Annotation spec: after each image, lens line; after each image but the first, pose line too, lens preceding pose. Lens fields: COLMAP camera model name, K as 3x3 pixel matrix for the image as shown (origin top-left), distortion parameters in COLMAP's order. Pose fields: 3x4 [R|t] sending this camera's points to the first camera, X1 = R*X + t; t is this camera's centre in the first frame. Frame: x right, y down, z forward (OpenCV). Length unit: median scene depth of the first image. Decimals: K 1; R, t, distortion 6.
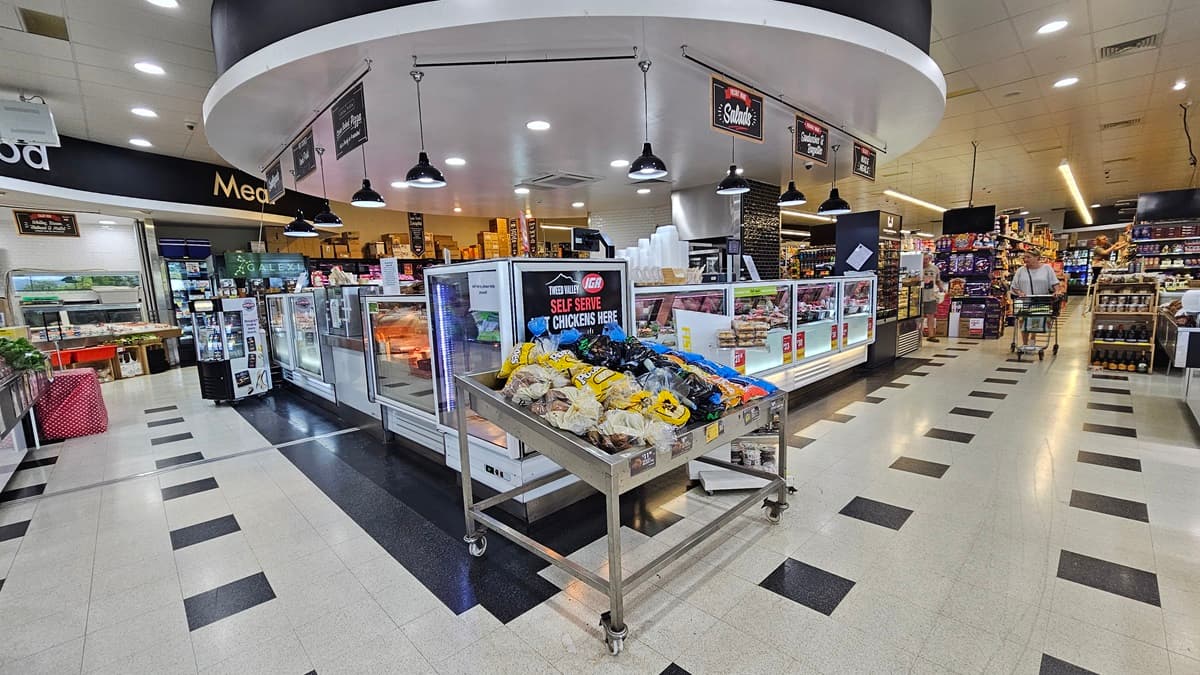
lens RADIAL K [[490.7, 0, 600.3], [0, 490.7, 350.6], [0, 0, 1]] dist [-0.003737, -0.000088]
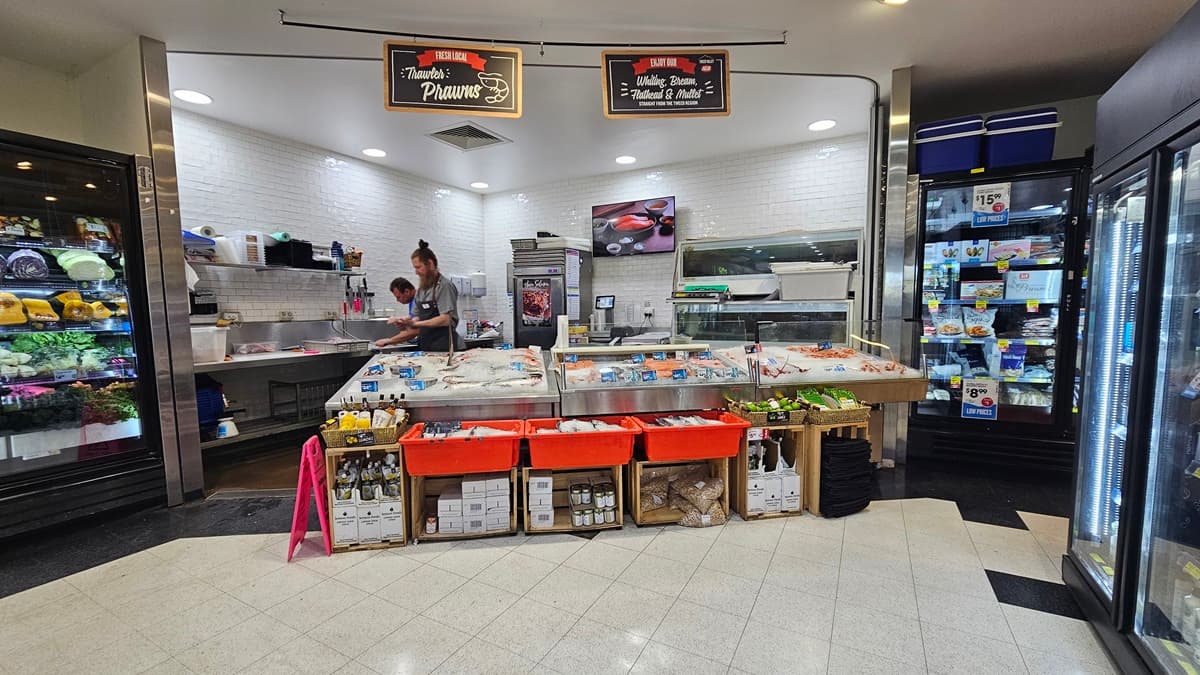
lens RADIAL K [[490.7, 0, 597.9], [0, 490.7, 350.5], [0, 0, 1]] dist [-0.003737, -0.000088]
pose [[0.288642, 0.113893, -0.950639, -0.674915], [-0.134386, 0.987890, 0.077553, -0.066702], [0.947959, 0.105368, 0.300452, 0.761391]]
